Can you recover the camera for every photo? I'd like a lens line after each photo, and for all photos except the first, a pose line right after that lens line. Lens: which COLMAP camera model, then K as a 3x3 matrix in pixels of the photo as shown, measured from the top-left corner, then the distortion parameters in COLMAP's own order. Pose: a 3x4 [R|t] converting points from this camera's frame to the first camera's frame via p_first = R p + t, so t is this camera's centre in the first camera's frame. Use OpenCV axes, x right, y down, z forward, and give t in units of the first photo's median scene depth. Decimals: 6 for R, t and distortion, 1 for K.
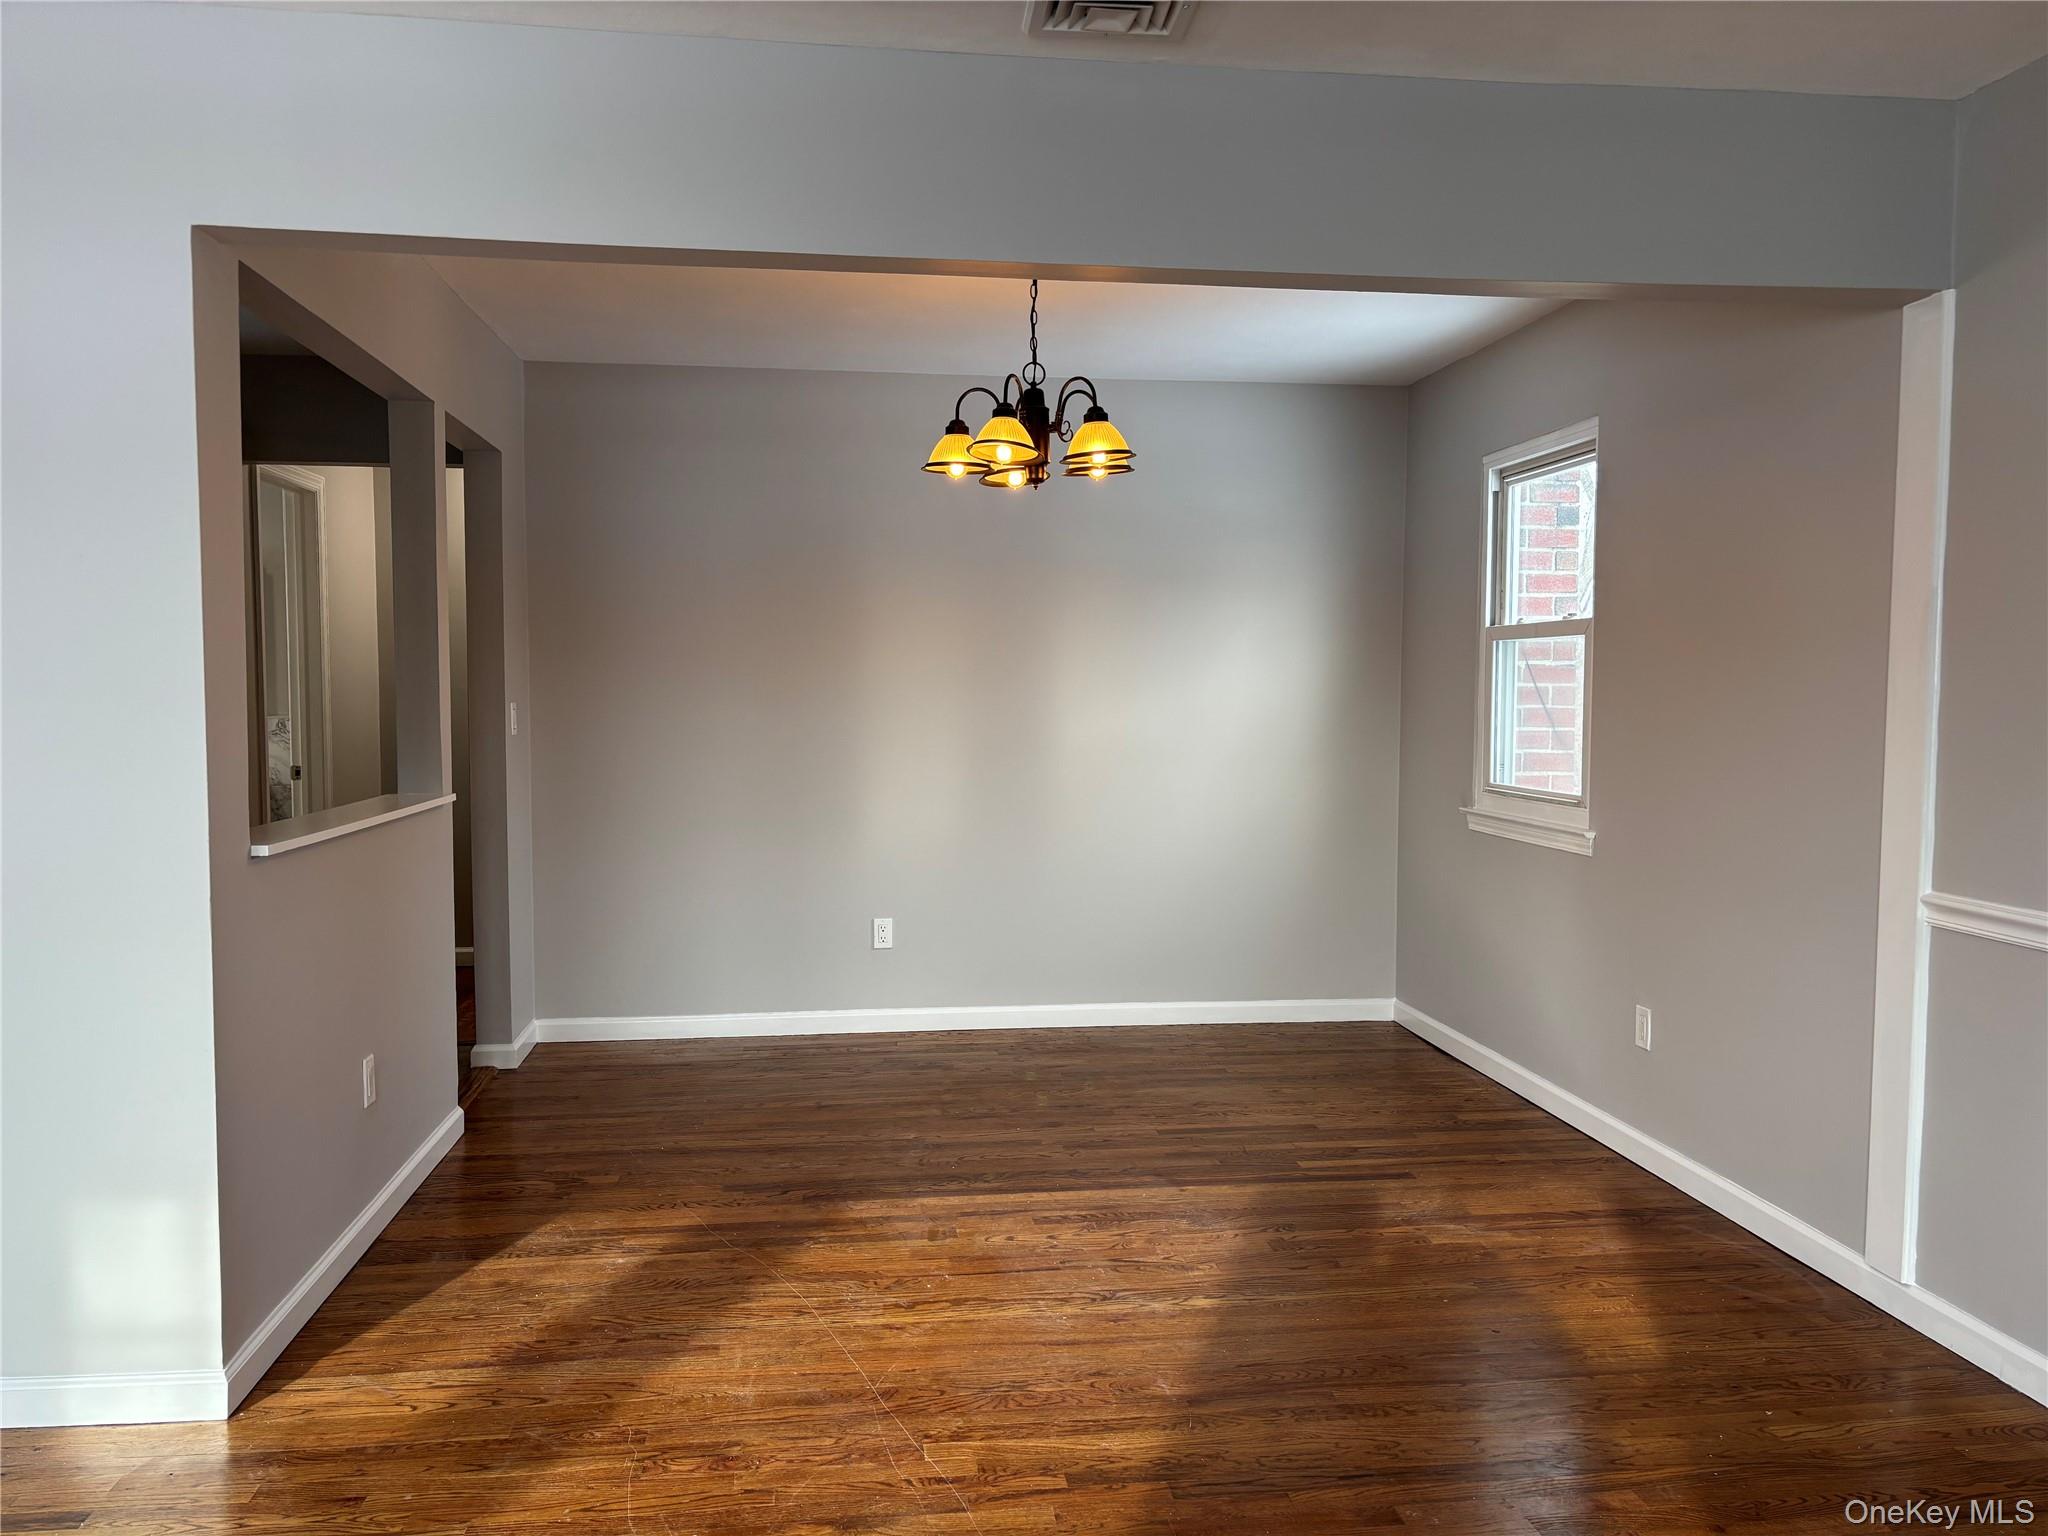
lens RADIAL K [[1551.2, 0, 1014.5], [0, 1551.2, 778.9], [0, 0, 1]] dist [0.034120, -0.003440]
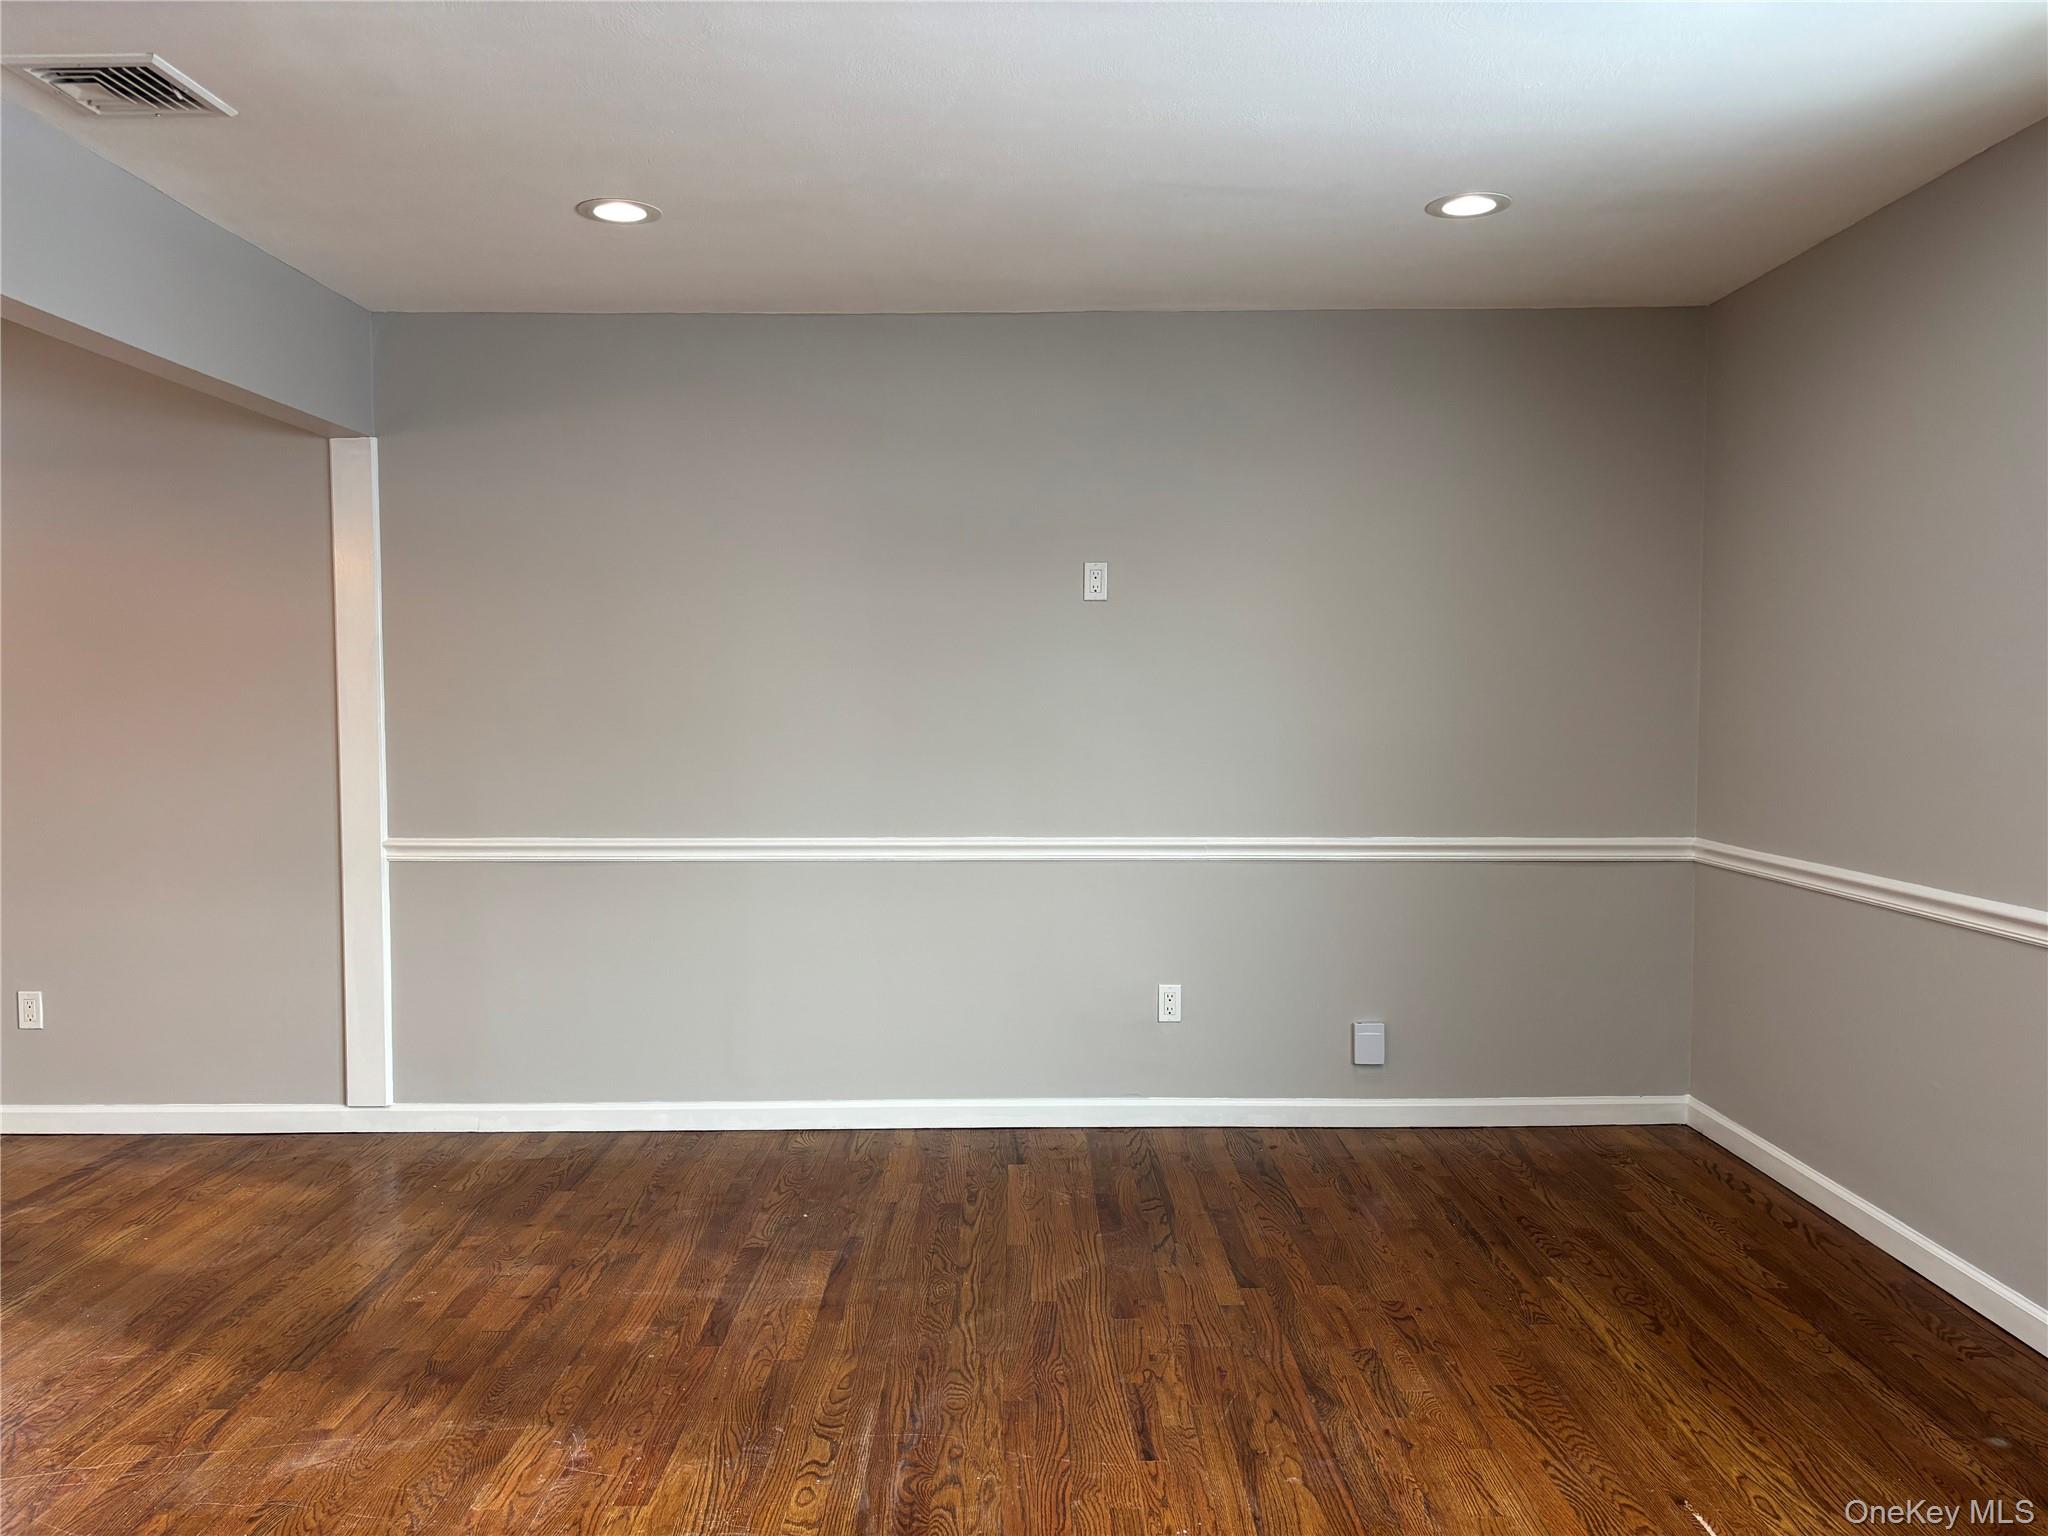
lens RADIAL K [[1551.2, 0, 1014.5], [0, 1551.2, 778.9], [0, 0, 1]] dist [0.034120, -0.003440]
pose [[0.140115, -0.057181, 0.988483, -0.793604], [0.061086, 0.996928, 0.049011, -0.021028], [-0.988249, 0.053515, 0.143177, 0.195031]]
